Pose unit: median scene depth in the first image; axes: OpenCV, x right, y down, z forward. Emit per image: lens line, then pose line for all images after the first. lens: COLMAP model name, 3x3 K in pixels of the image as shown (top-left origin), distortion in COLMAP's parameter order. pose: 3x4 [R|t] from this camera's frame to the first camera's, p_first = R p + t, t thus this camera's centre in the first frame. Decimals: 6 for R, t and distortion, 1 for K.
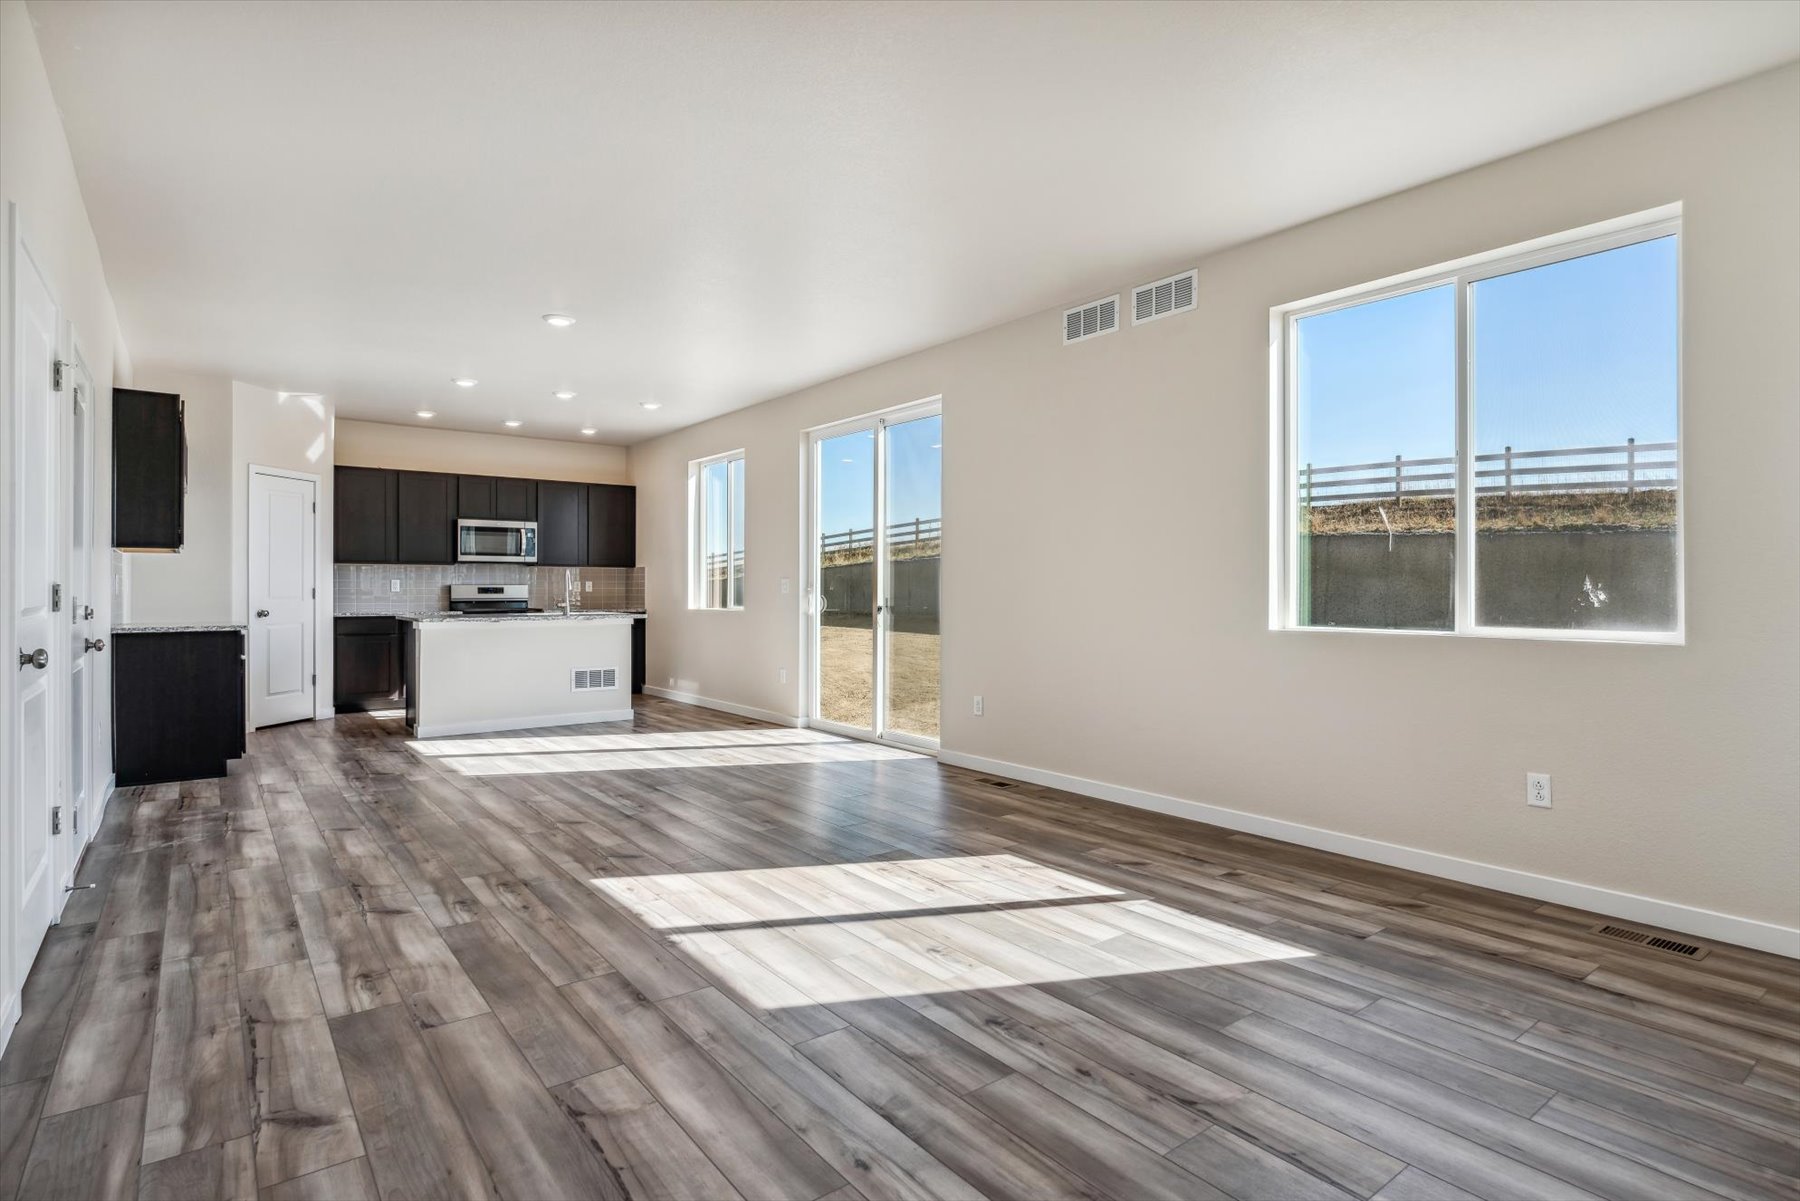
lens RADIAL K [[911.9, 0, 909.3], [0, 911.9, 599.2], [0, 0, 1]] dist [-0.010012, 0.002652]
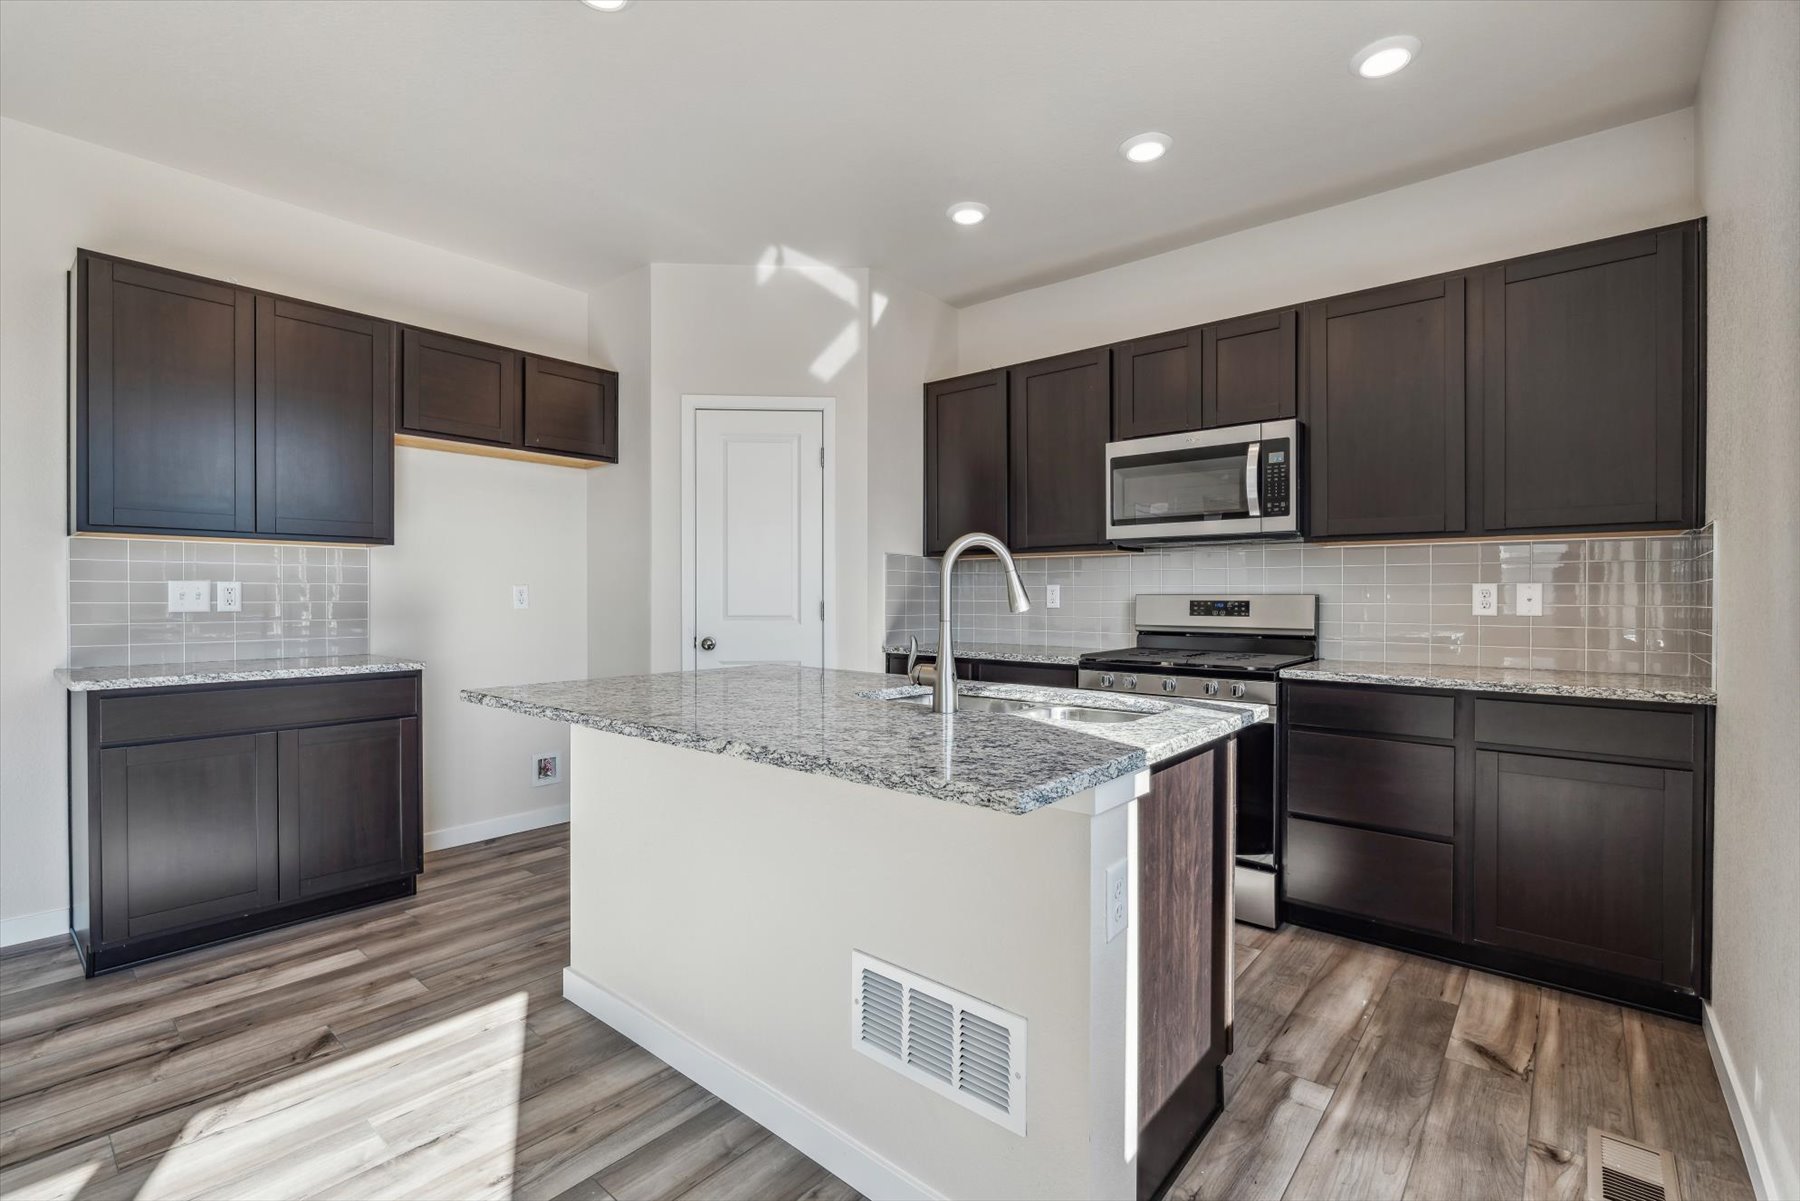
lens RADIAL K [[801.7, 0, 908.5], [0, 801.7, 599.4], [0, 0, 1]] dist [-0.008575, -0.000455]
pose [[0.208505, 0.003568, -0.978015, -0.266256], [-0.013274, 0.999912, 0.000818, -0.024196], [0.977931, 0.012811, 0.208534, 1.560099]]
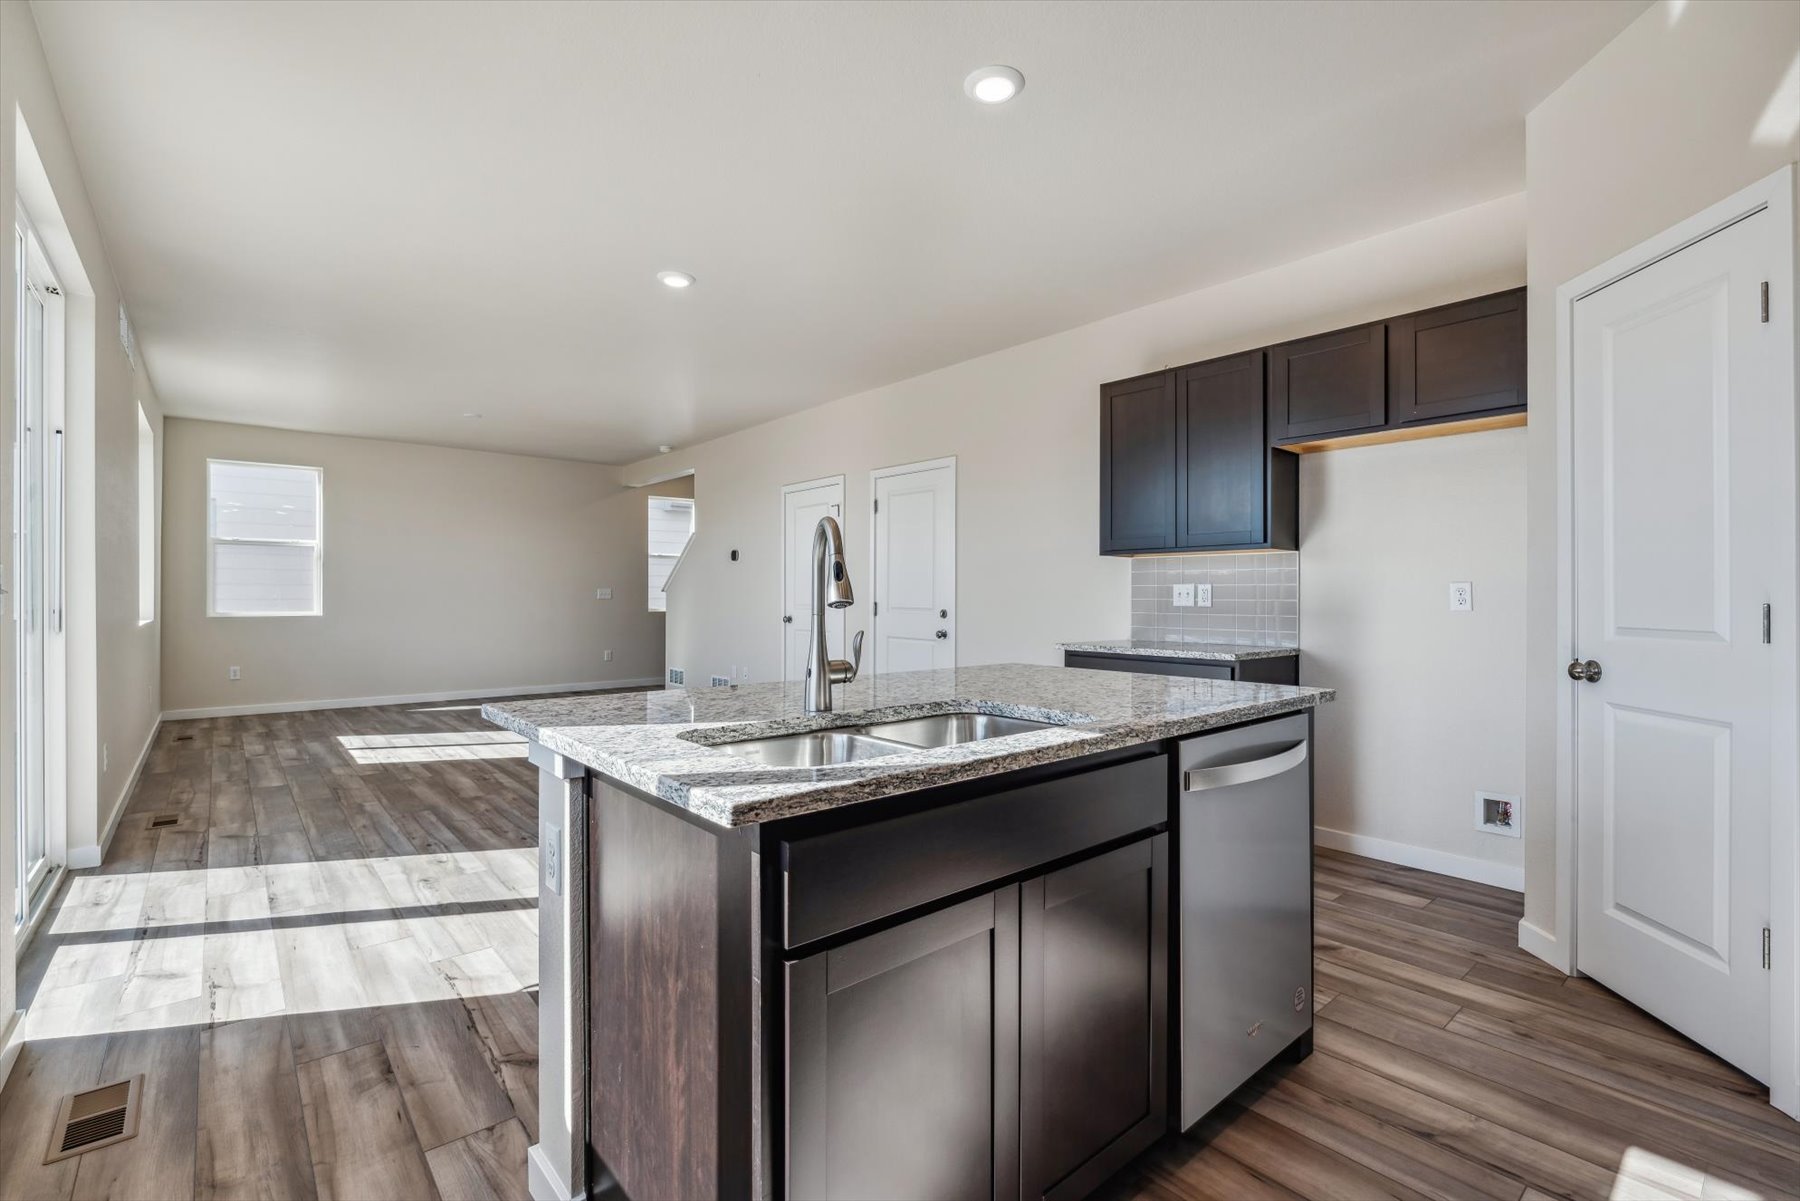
lens RADIAL K [[801.7, 0, 901.2], [0, 801.7, 599.2], [0, 0, 1]] dist [-0.008575, -0.000455]
pose [[-0.998983, -0.003055, -0.044986, -0.643982], [-0.003779, 0.999865, 0.016011, -0.027050], [0.044931, 0.016165, -0.998859, 2.003630]]
